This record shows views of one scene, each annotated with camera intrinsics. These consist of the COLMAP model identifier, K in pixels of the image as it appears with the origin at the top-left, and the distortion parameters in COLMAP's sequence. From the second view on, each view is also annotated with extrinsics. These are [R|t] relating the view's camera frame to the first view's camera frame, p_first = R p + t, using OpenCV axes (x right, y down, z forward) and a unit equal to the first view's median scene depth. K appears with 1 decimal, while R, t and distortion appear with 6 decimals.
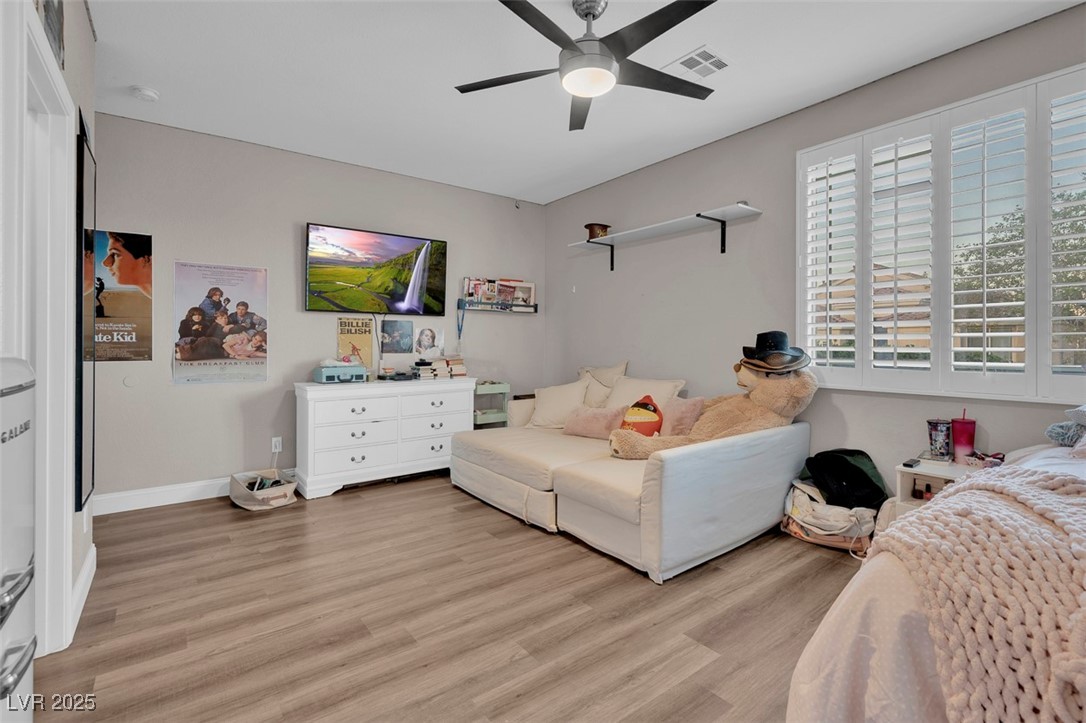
lens RADIAL K [[494.1, 0, 542.4], [0, 494.1, 350.5], [0, 0, 1]] dist [-0.005179, 0.003758]
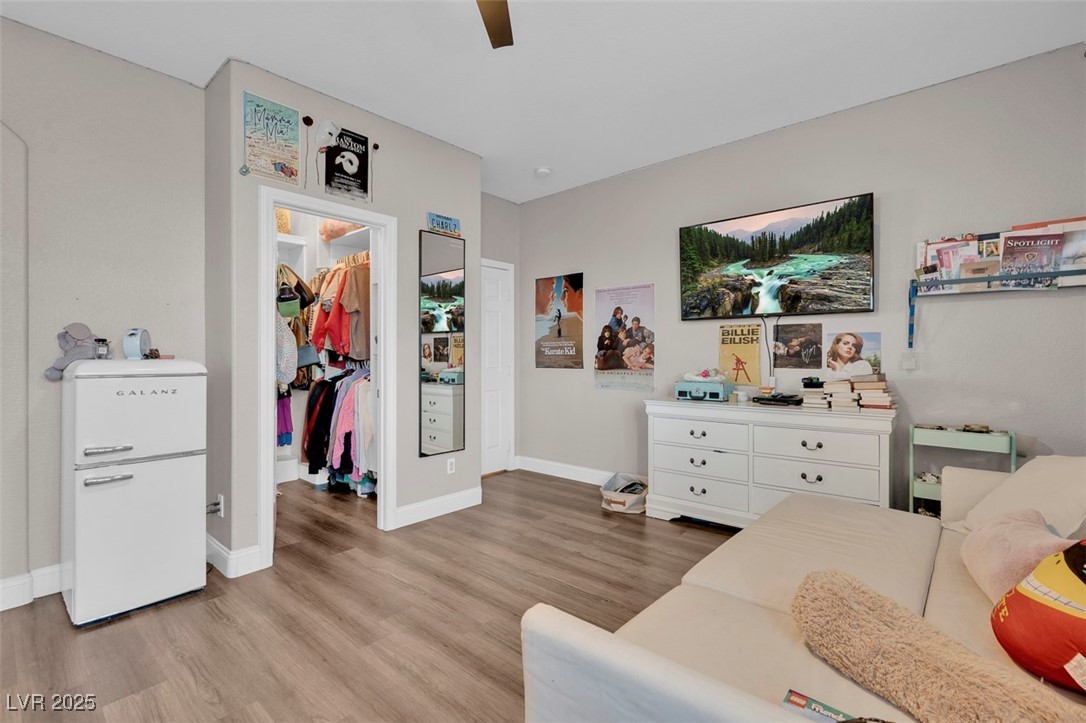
lens RADIAL K [[494.1, 0, 544.1], [0, 494.1, 359.9], [0, 0, 1]] dist [-0.005179, 0.003758]
pose [[0.204010, 0.008891, -0.978929, 0.430568], [-0.010948, 0.999917, 0.006800, -0.010036], [0.978908, 0.009330, 0.204090, 0.596346]]
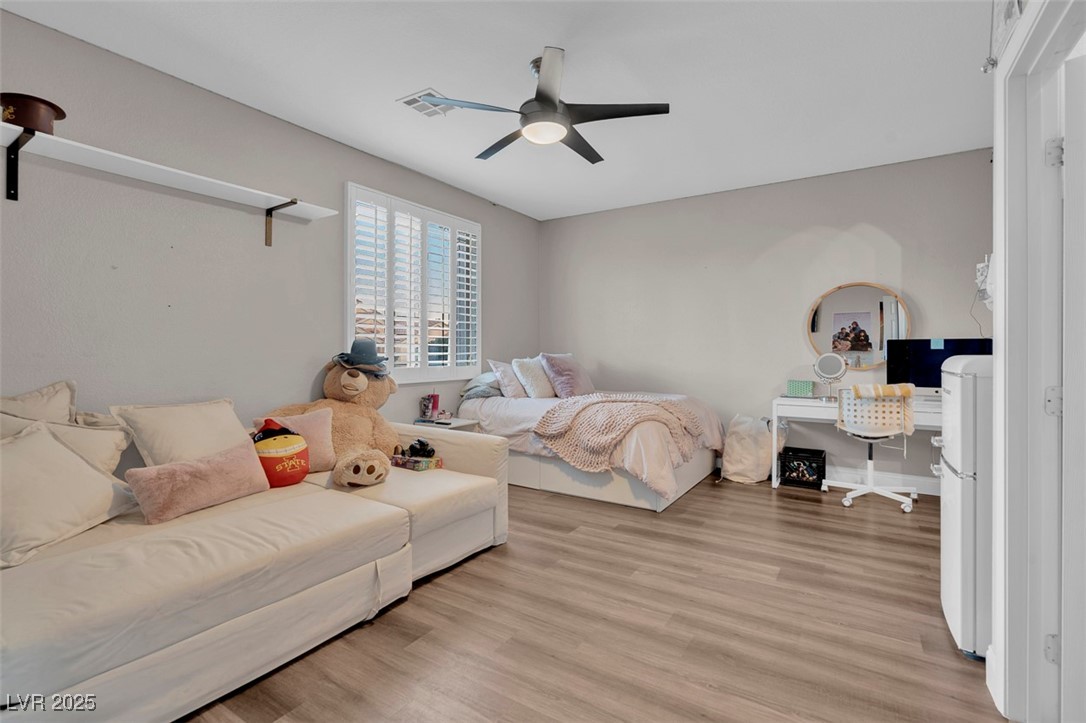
lens RADIAL K [[494.1, 0, 542.7], [0, 494.1, 352.6], [0, 0, 1]] dist [-0.005179, 0.003758]
pose [[-0.331086, -0.006272, 0.943580, -0.635732], [0.011661, 0.999874, 0.010738, -0.013355], [-0.943528, 0.014559, -0.330972, 0.859000]]
